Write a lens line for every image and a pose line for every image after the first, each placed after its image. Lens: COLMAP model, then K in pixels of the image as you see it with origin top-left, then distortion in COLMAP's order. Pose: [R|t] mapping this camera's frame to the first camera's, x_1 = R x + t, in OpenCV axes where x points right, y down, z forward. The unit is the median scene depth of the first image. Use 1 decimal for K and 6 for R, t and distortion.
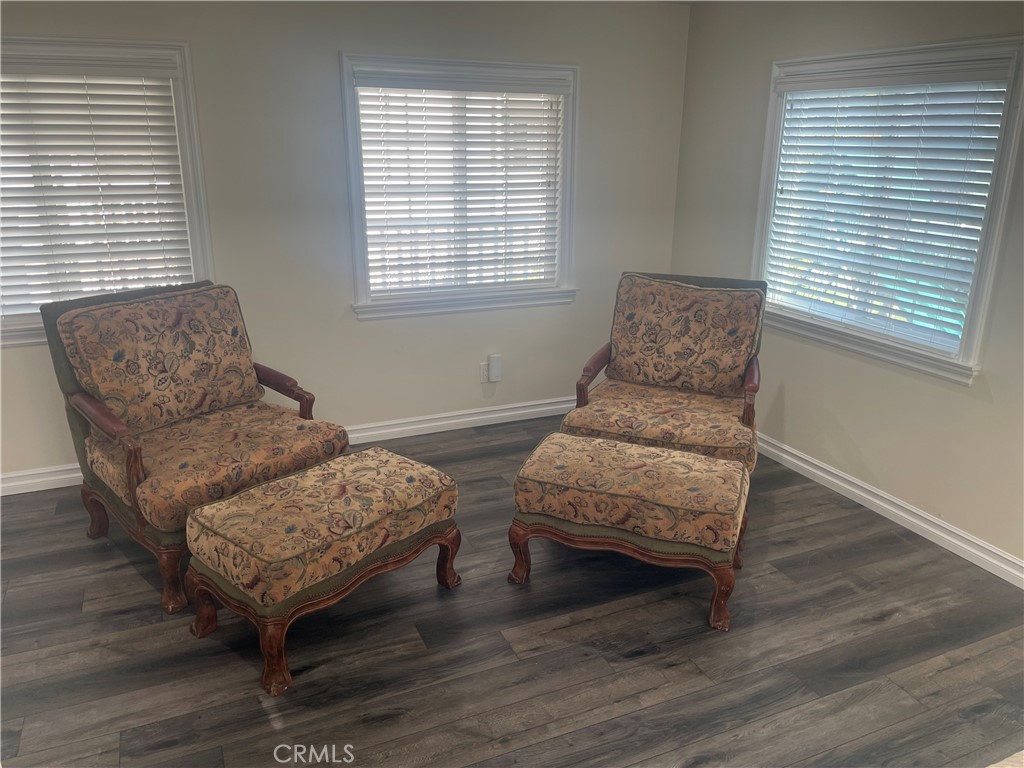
lens RADIAL K [[774.3, 0, 508.5], [0, 774.3, 381.6], [0, 0, 1]] dist [0.024175, -0.015575]
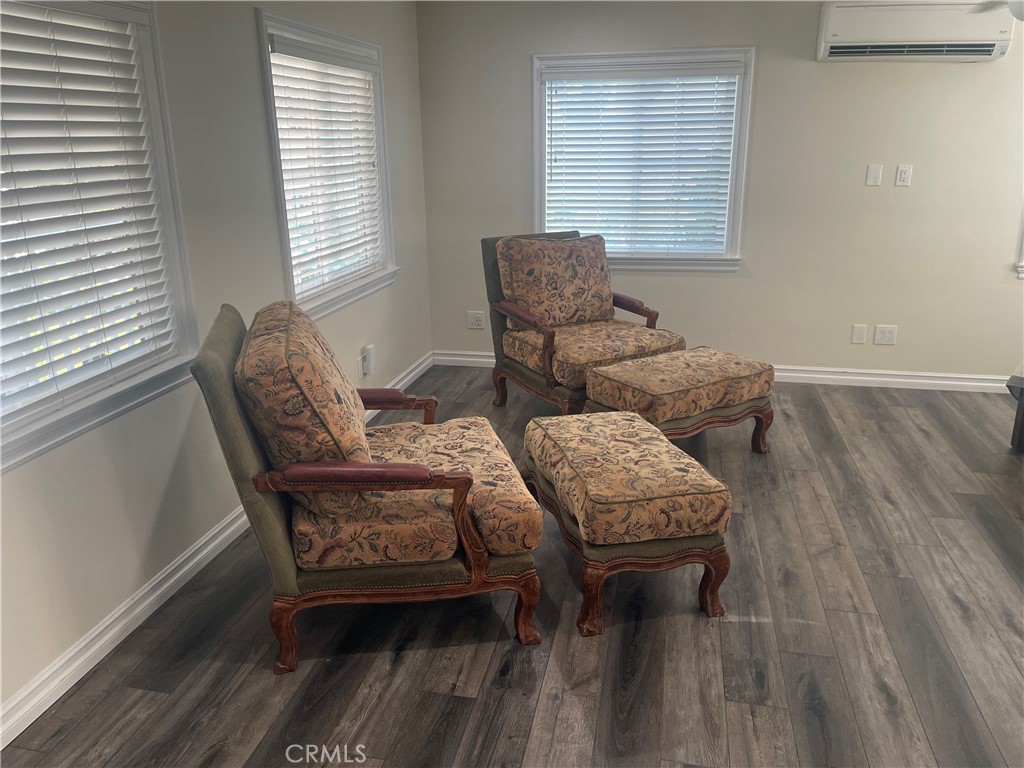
lens RADIAL K [[774.3, 0, 509.9], [0, 774.3, 385.2], [0, 0, 1]] dist [0.024175, -0.015575]
pose [[0.586205, -0.259407, 0.767510, -0.862182], [0.259459, 0.957568, 0.125475, -0.082895], [-0.767492, 0.125583, 0.628637, 0.357634]]
